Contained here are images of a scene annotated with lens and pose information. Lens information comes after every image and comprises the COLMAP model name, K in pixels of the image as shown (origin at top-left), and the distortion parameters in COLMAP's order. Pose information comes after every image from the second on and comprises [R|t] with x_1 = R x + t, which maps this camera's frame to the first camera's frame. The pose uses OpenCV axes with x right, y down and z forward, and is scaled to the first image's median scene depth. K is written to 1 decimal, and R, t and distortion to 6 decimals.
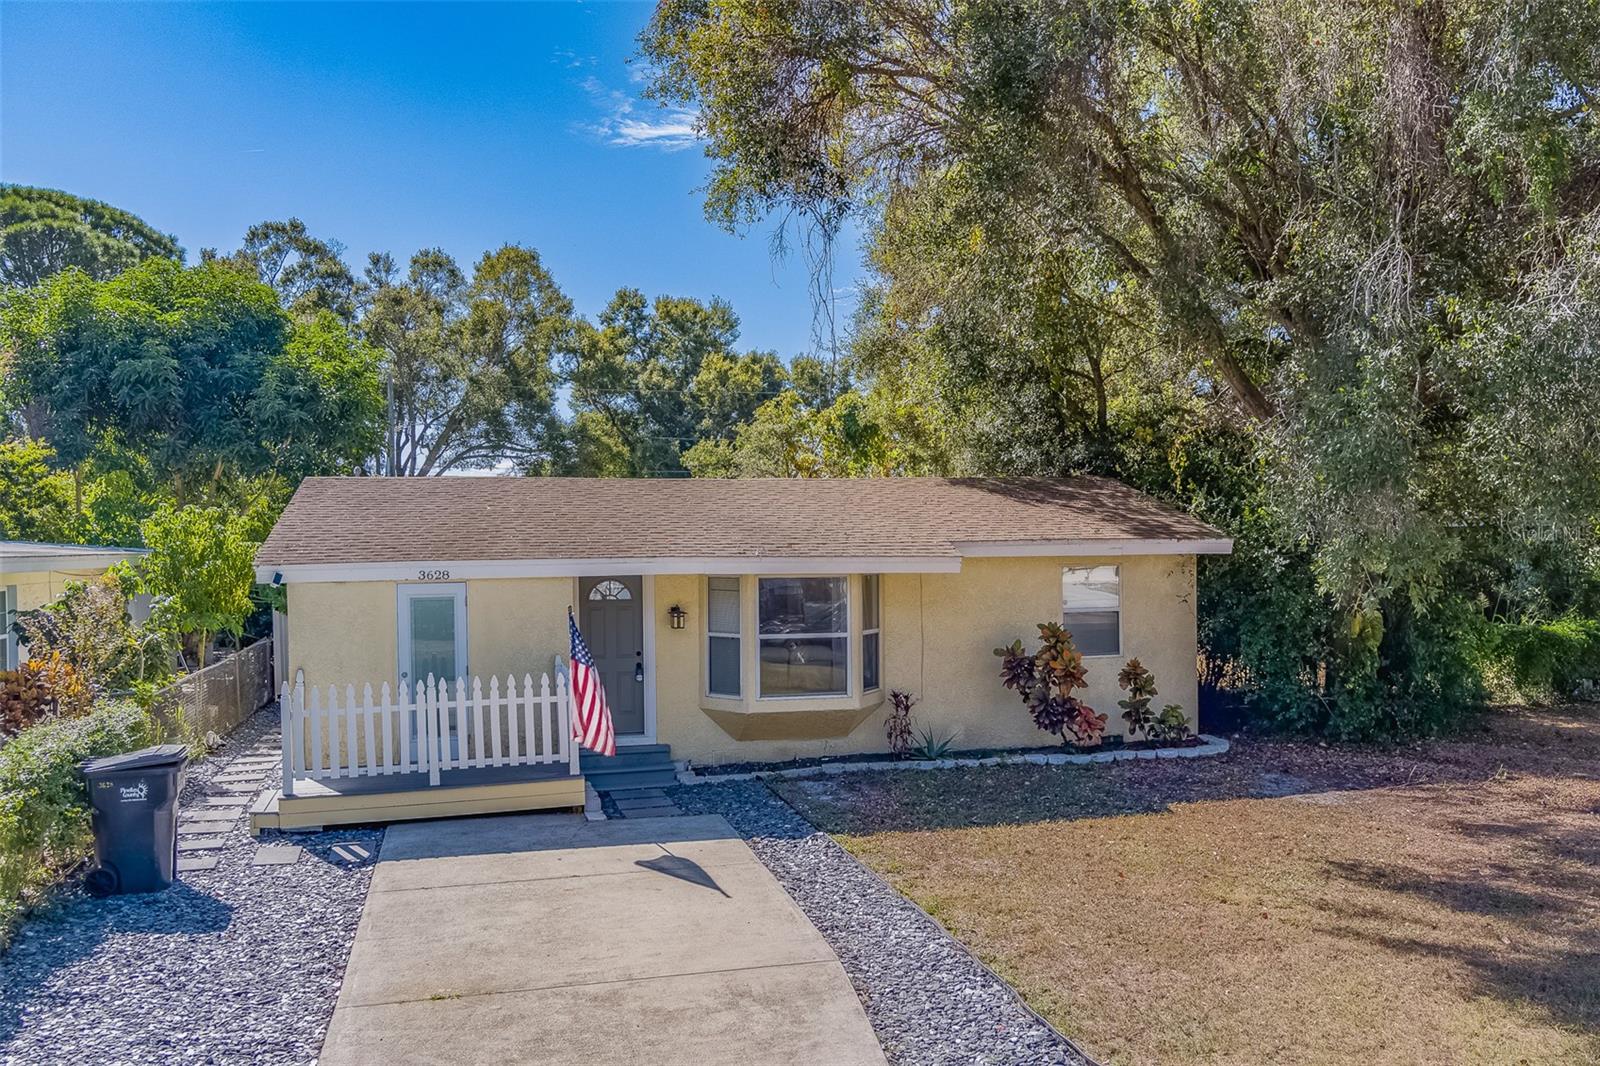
lens RADIAL K [[1285.8, 0, 800.0], [0, 1285.8, 533.0], [0, 0, 1]] dist [-0.054755, 0.007130]
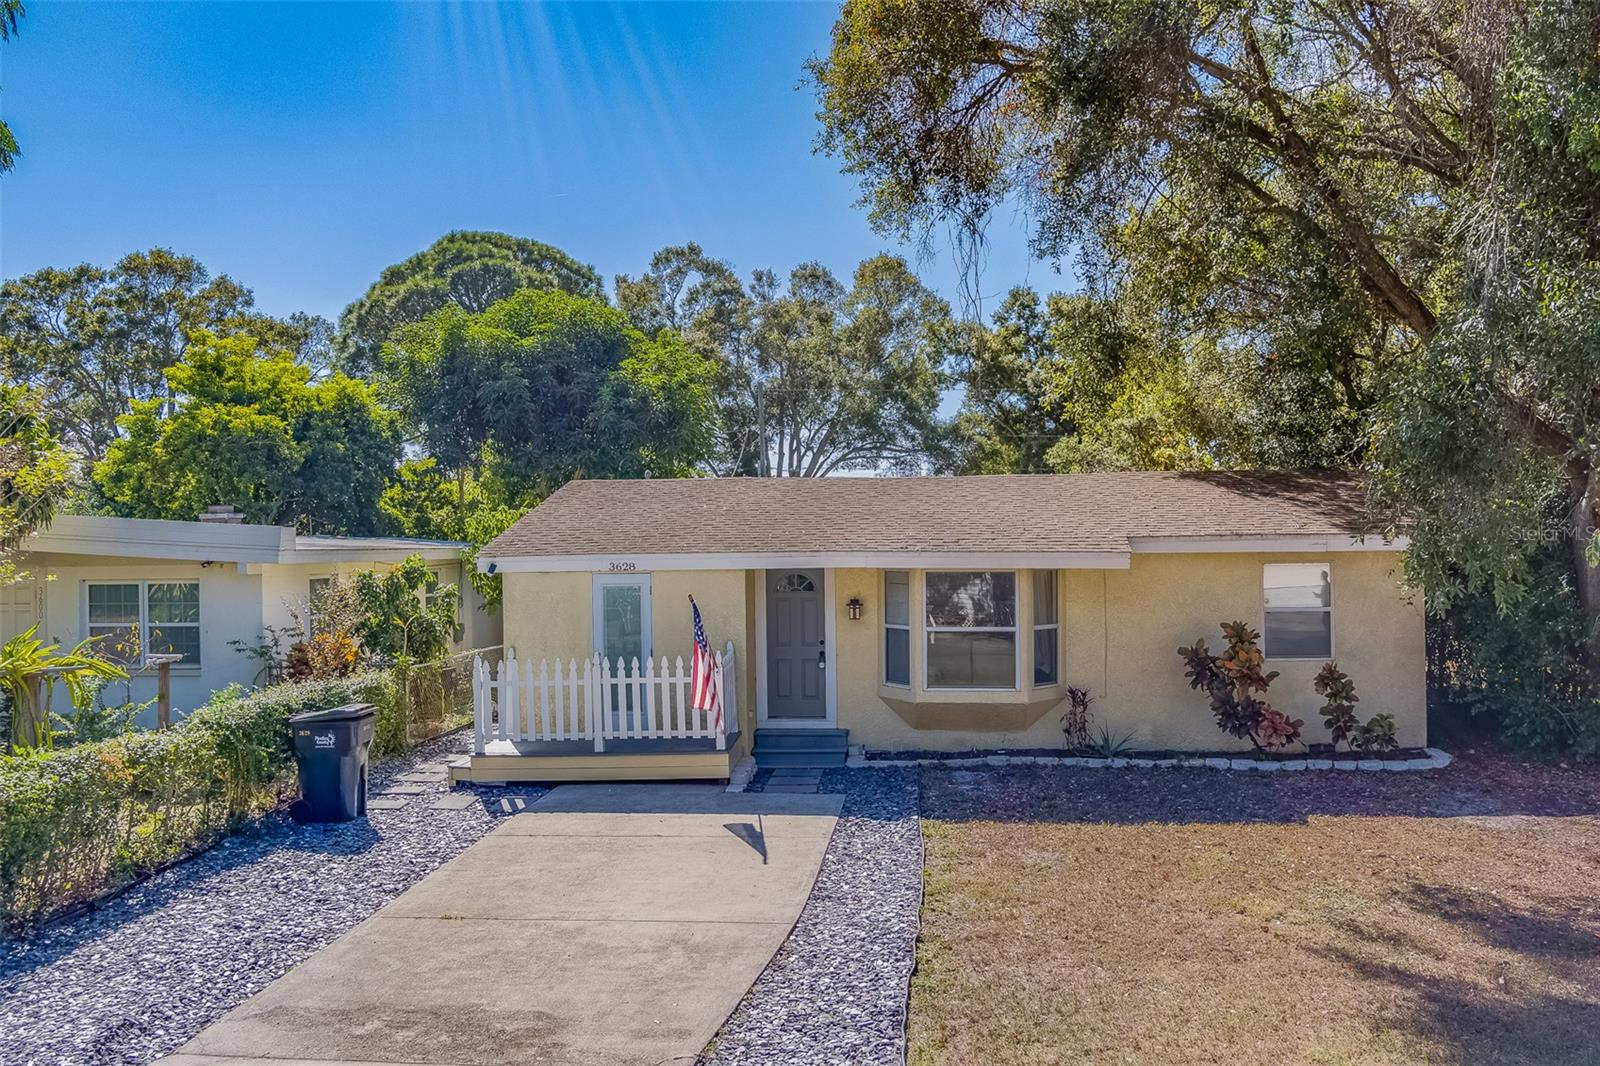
lens RADIAL K [[1285.8, 0, 800.0], [0, 1285.8, 533.0], [0, 0, 1]] dist [-0.054755, 0.007130]
pose [[0.941072, -0.001559, -0.338203, 0.215311], [0.001928, 0.999998, 0.000757, 0.002456], [0.338201, -0.001364, 0.941073, -0.006085]]
